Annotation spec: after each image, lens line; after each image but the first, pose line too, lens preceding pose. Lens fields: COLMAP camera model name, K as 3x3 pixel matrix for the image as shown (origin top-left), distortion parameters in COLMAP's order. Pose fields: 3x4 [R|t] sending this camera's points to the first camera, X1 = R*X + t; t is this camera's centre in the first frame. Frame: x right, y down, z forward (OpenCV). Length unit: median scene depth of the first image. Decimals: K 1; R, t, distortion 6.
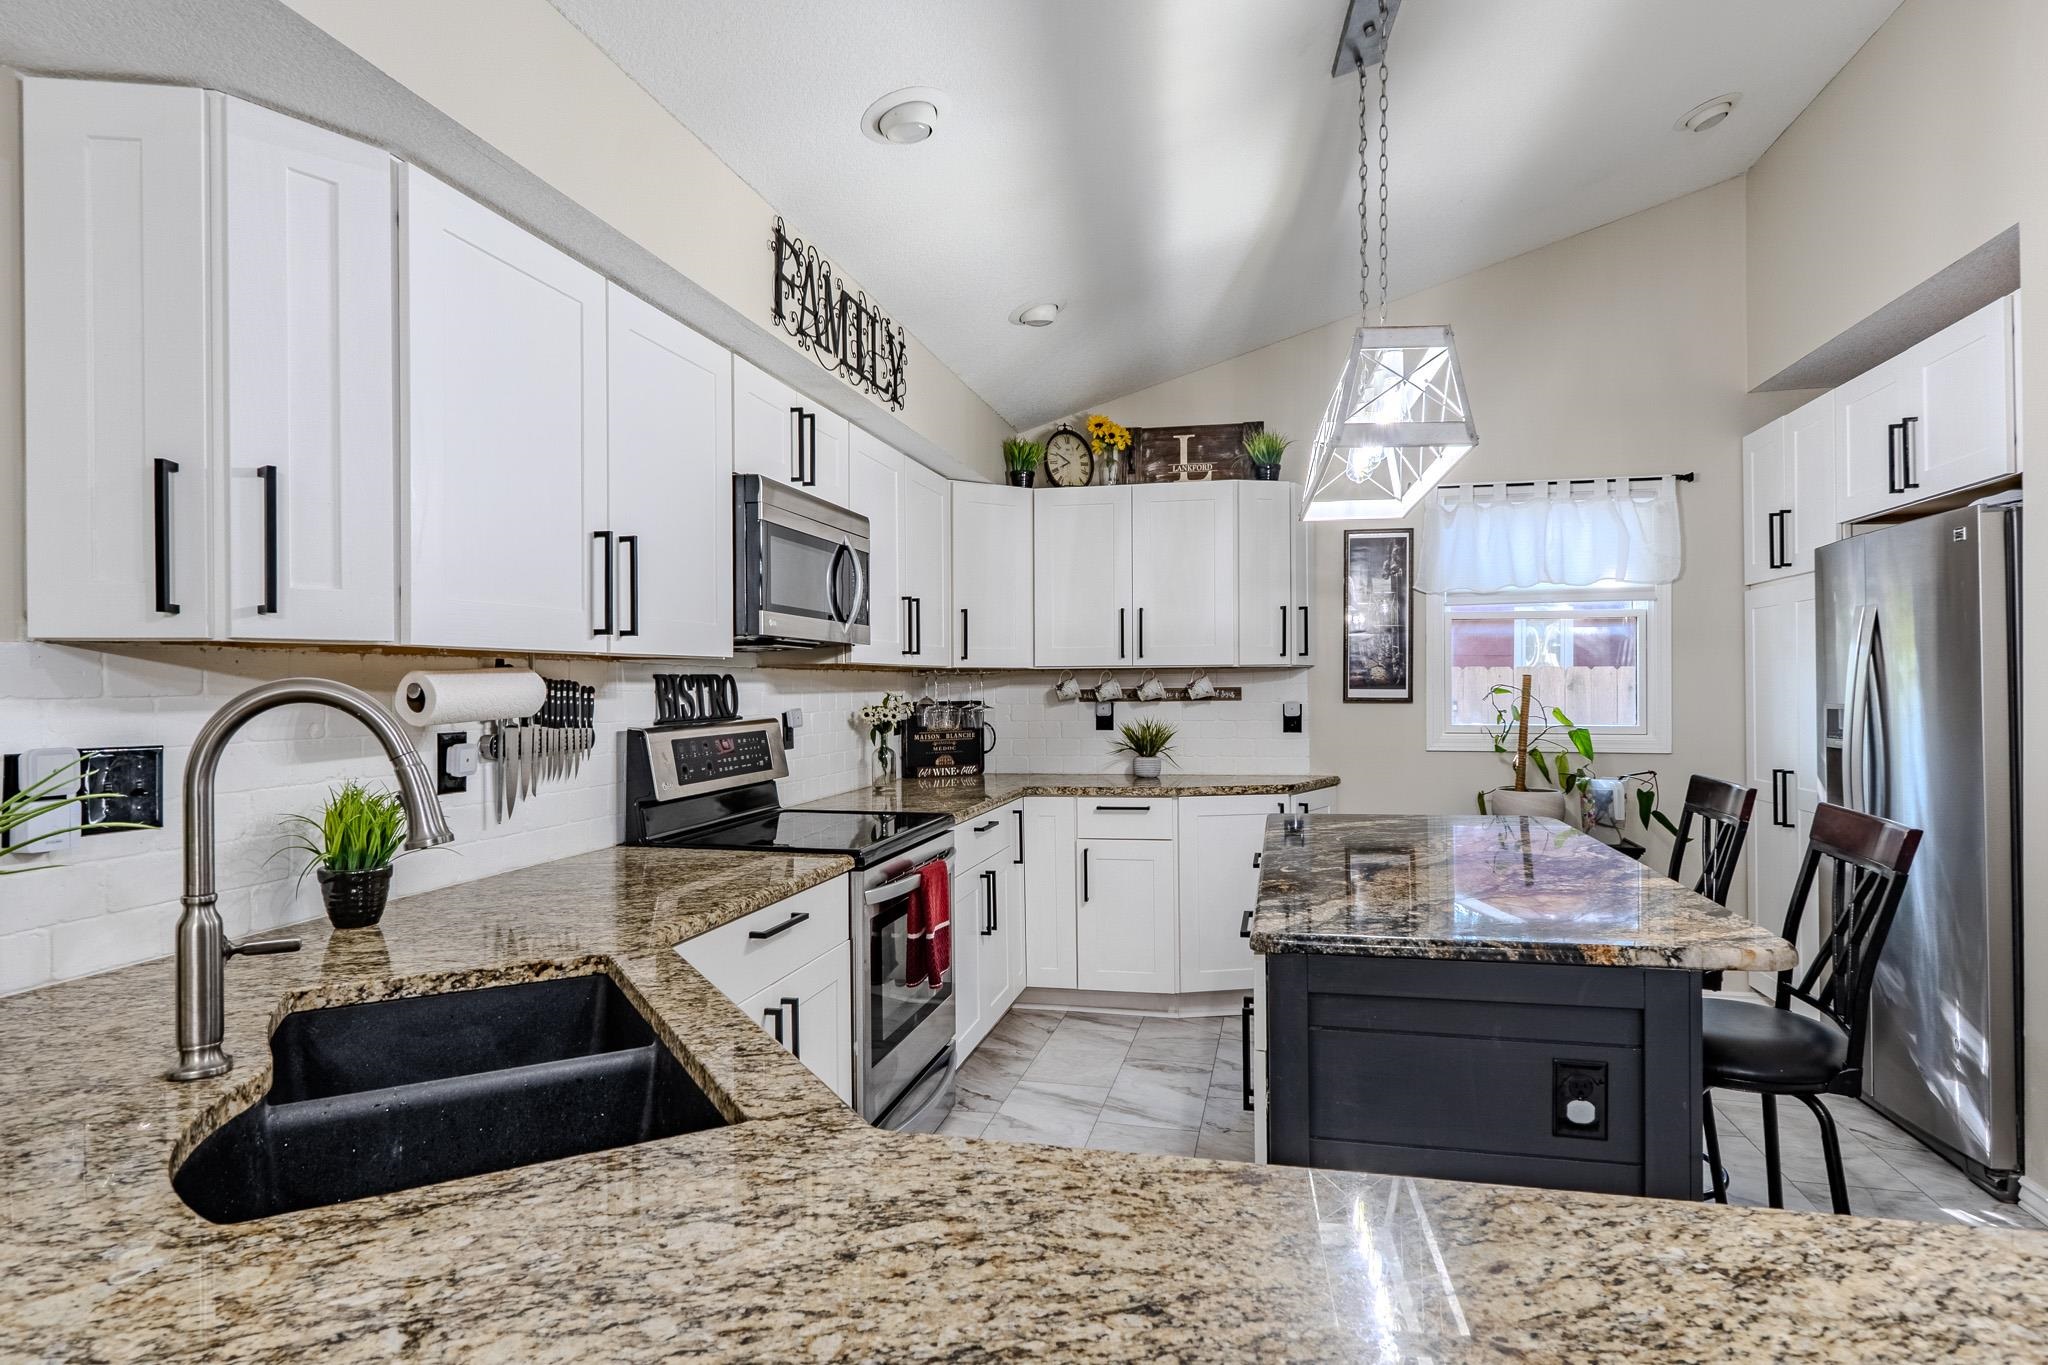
lens RADIAL K [[1150.1, 0, 1017.5], [0, 1150.1, 687.8], [0, 0, 1]] dist [-0.002858, -0.001206]
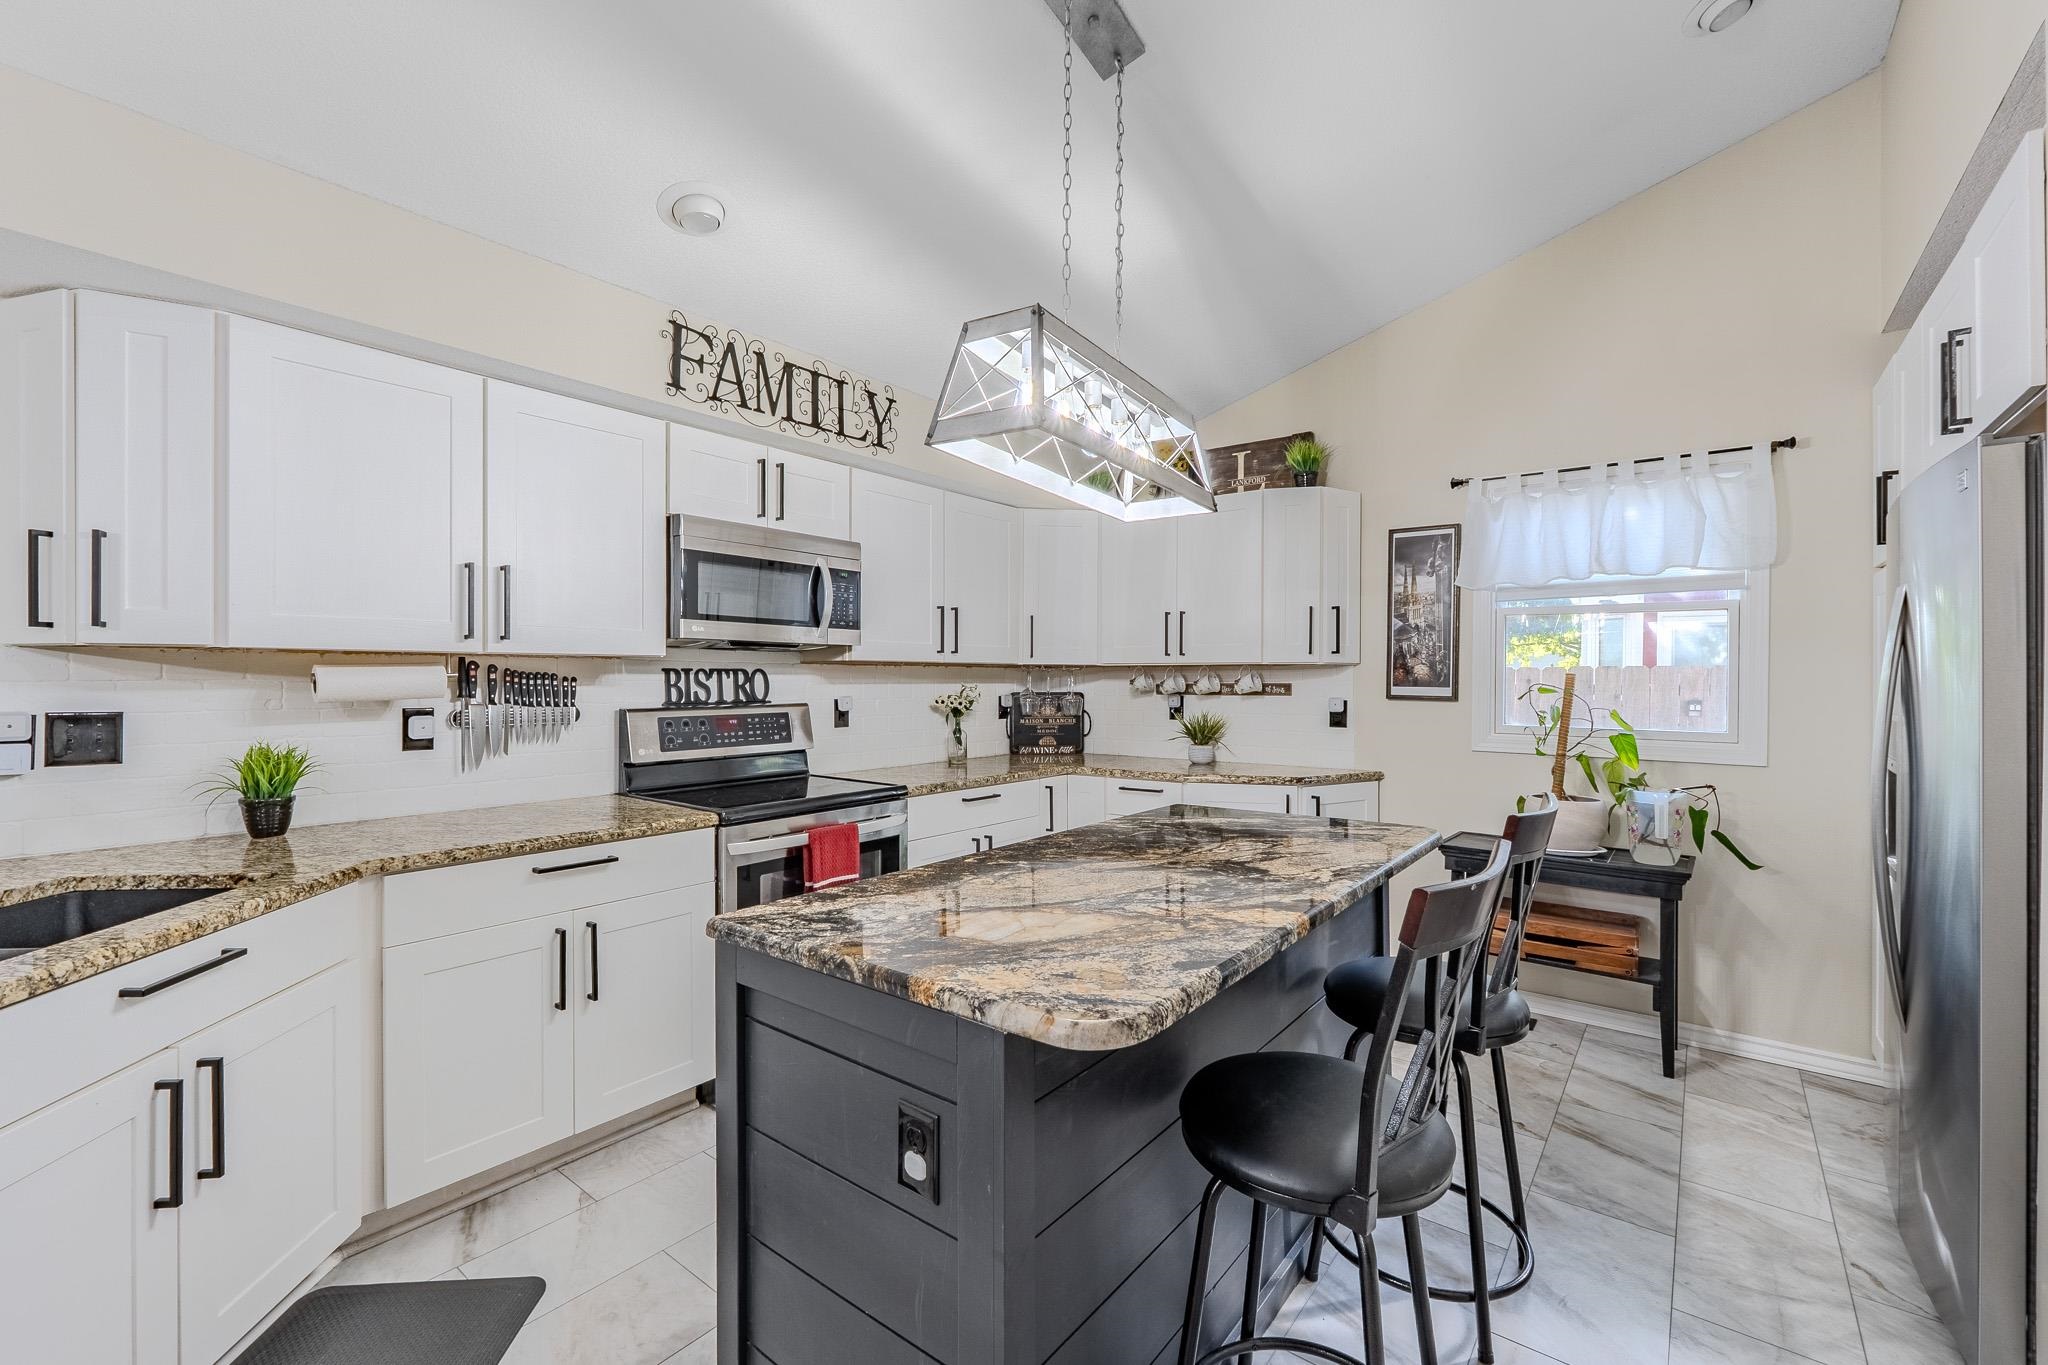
lens RADIAL K [[879.0, 0, 1030.4], [0, 879.0, 686.5], [0, 0, 1]] dist [-0.006264, -0.000375]
pose [[0.906623, 0.013373, -0.421730, 0.382179], [-0.010138, 0.999899, 0.009913, -0.003831], [0.421820, -0.004712, 0.906667, 0.189693]]
